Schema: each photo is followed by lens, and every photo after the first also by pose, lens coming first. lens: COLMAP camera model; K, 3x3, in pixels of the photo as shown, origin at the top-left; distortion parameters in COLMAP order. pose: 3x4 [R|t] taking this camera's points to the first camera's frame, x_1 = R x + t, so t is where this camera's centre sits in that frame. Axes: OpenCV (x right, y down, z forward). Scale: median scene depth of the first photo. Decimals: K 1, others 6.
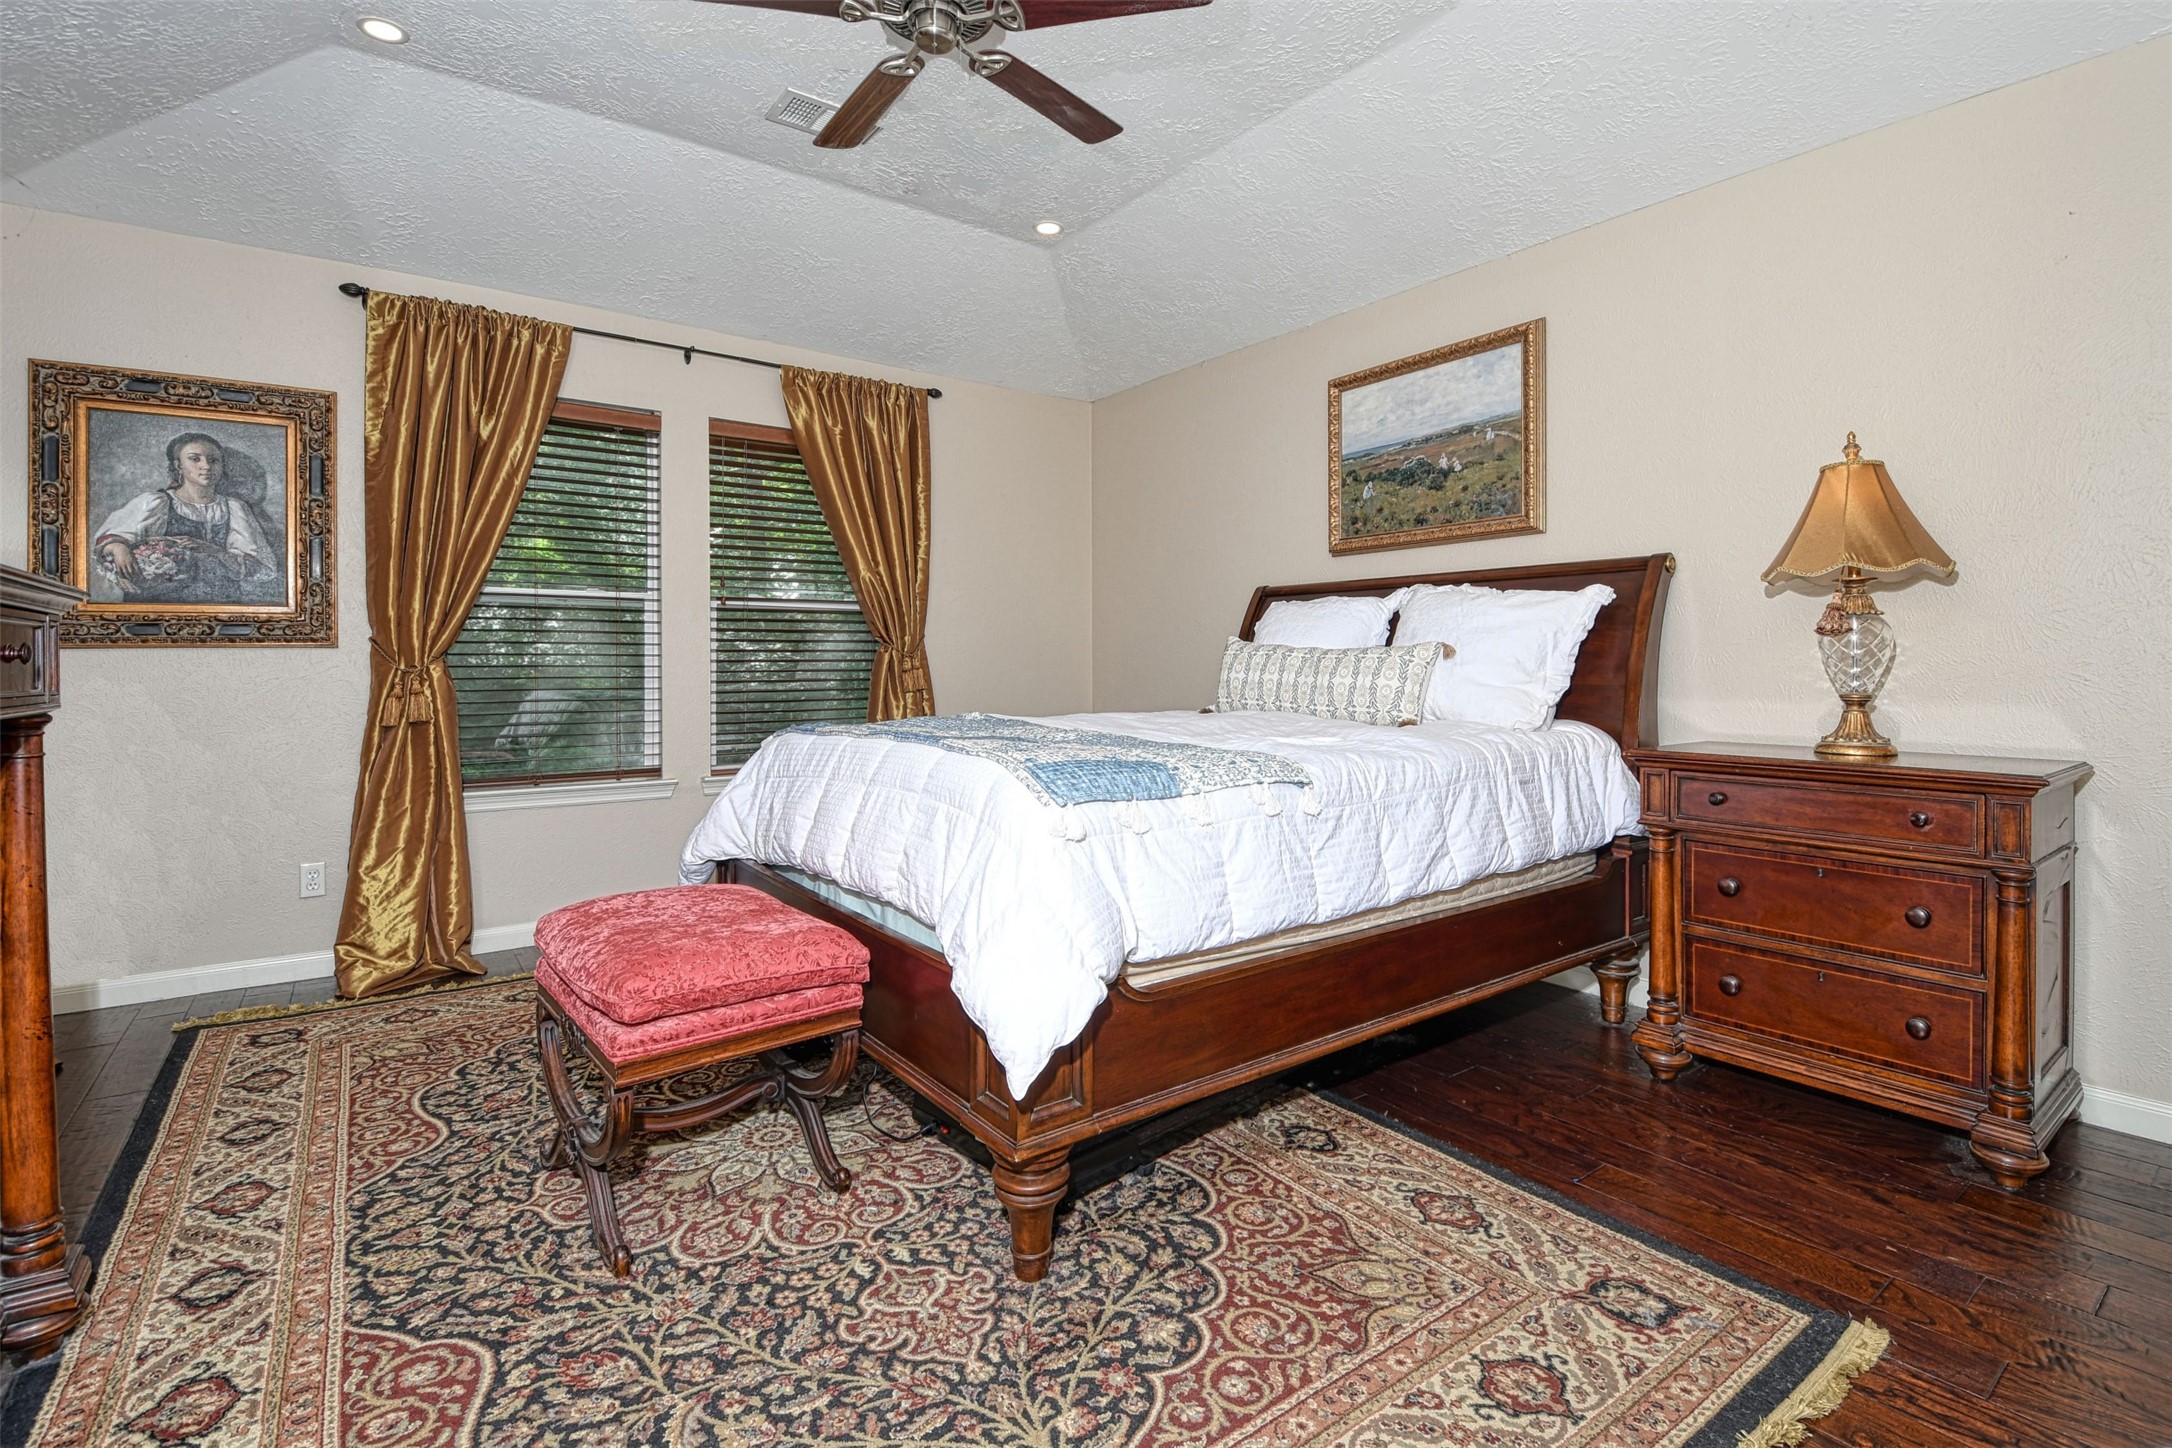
lens RADIAL K [[996.2, 0, 1098.0], [0, 996.2, 660.7], [0, 0, 1]] dist [0.000162, -0.003310]
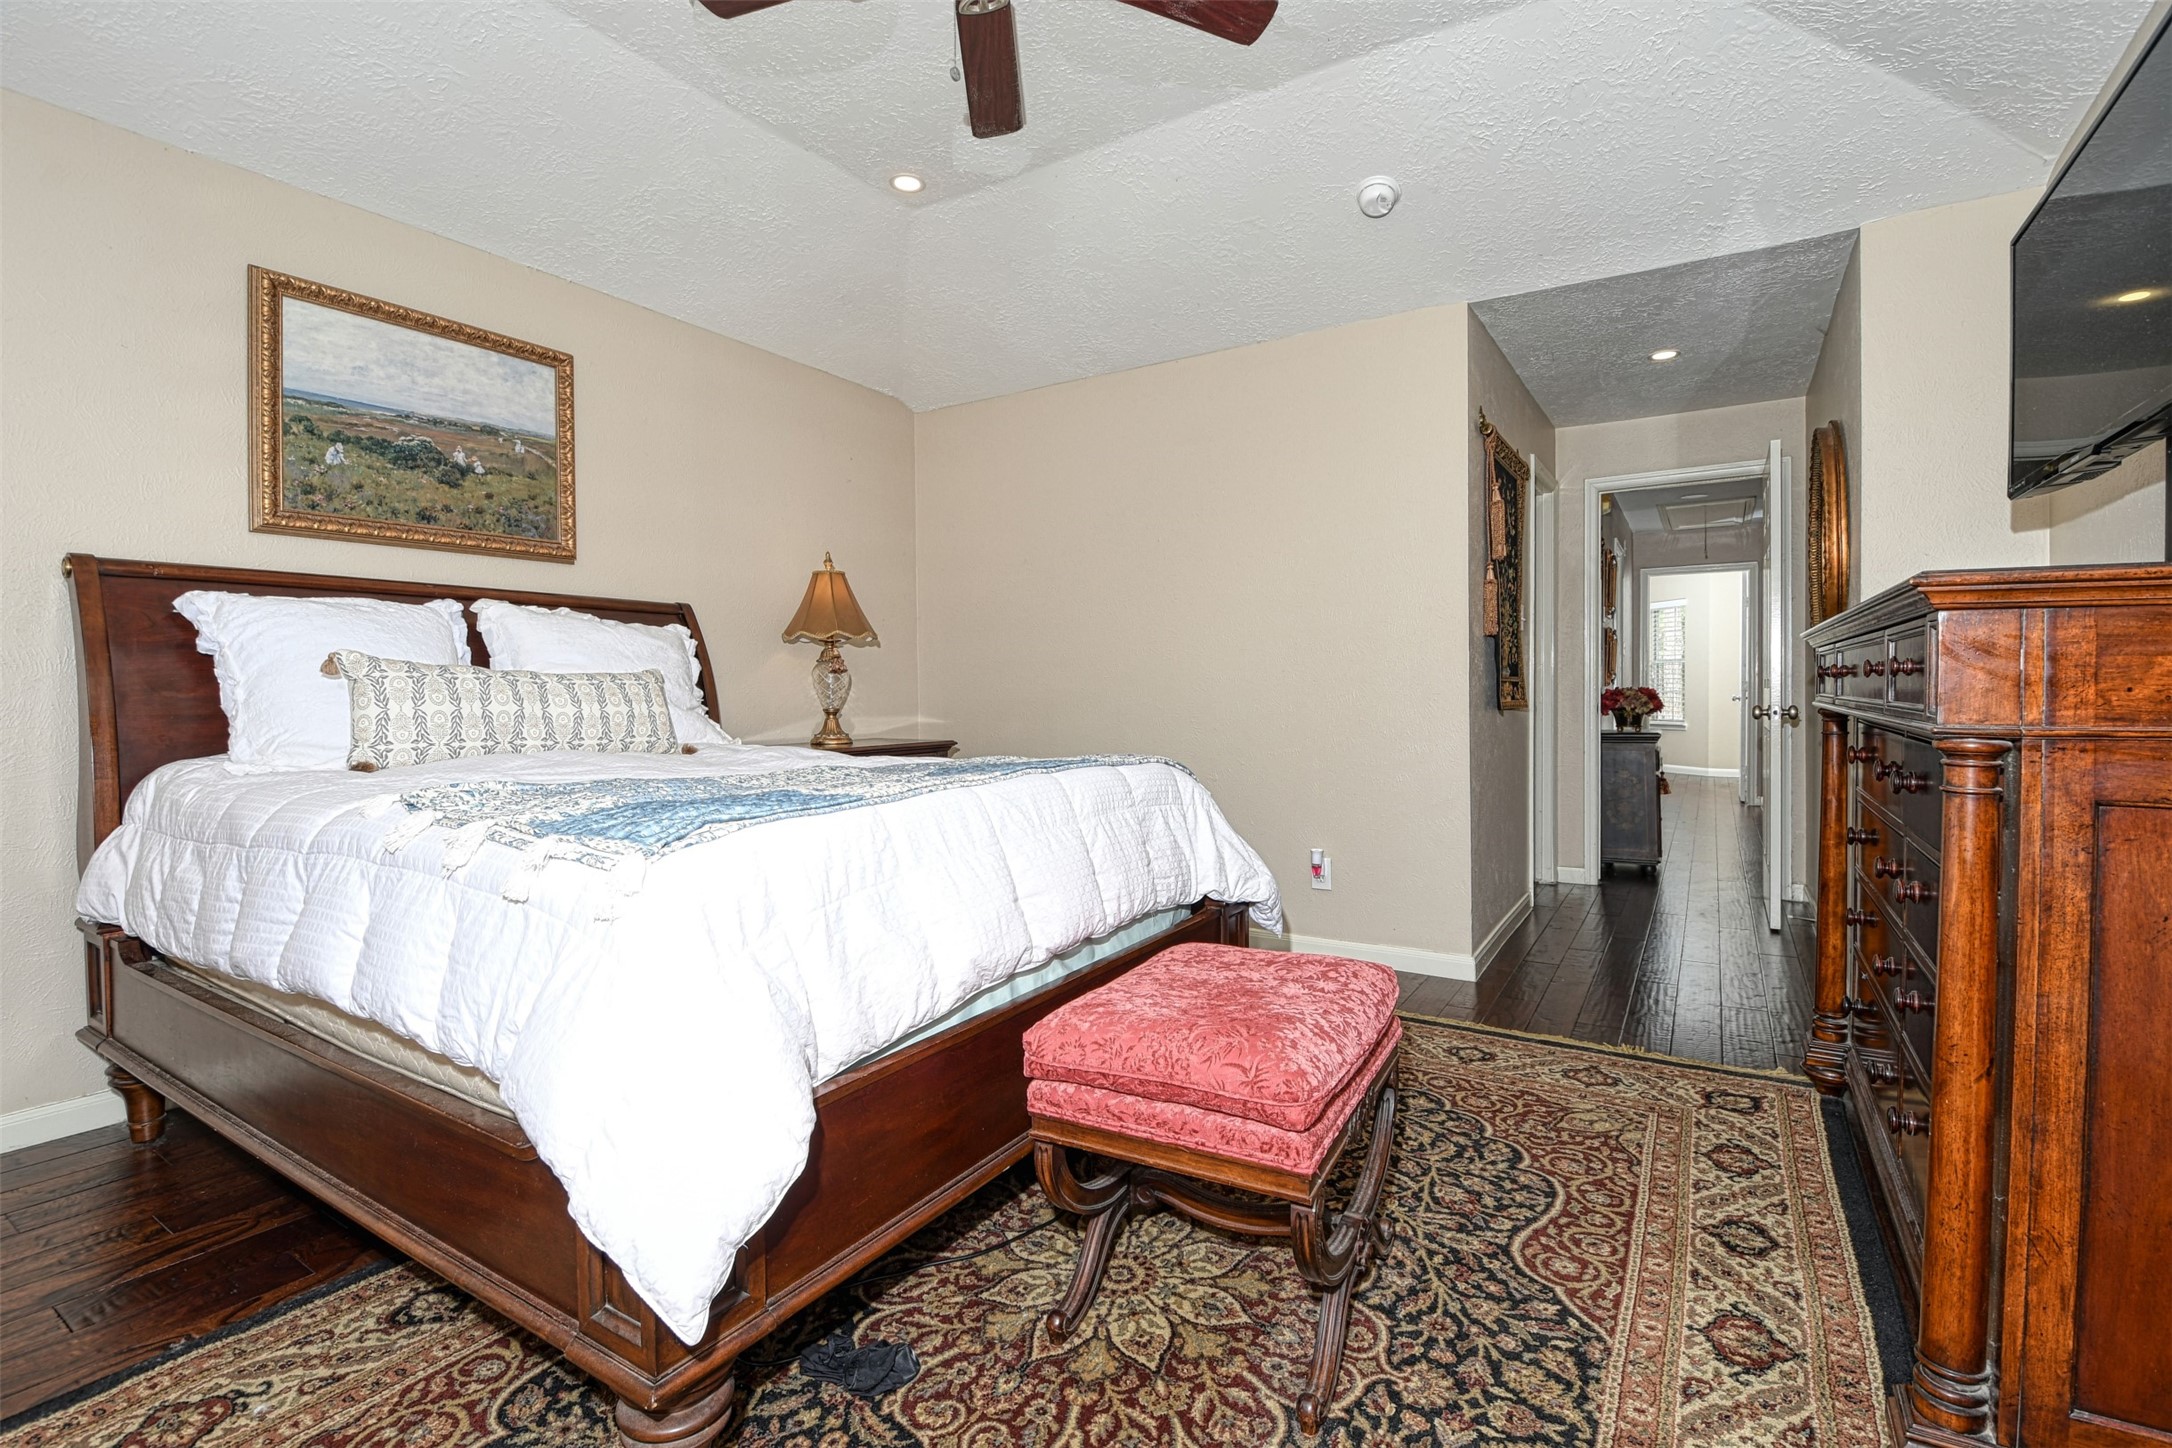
lens RADIAL K [[996.2, 0, 1087.3], [0, 996.2, 715.3], [0, 0, 1]] dist [0.000162, -0.003310]
pose [[-0.358806, -0.018160, 0.933236, -1.377643], [0.007769, 0.999718, 0.022440, 0.017883], [-0.933380, 0.015302, -0.358563, 1.700964]]
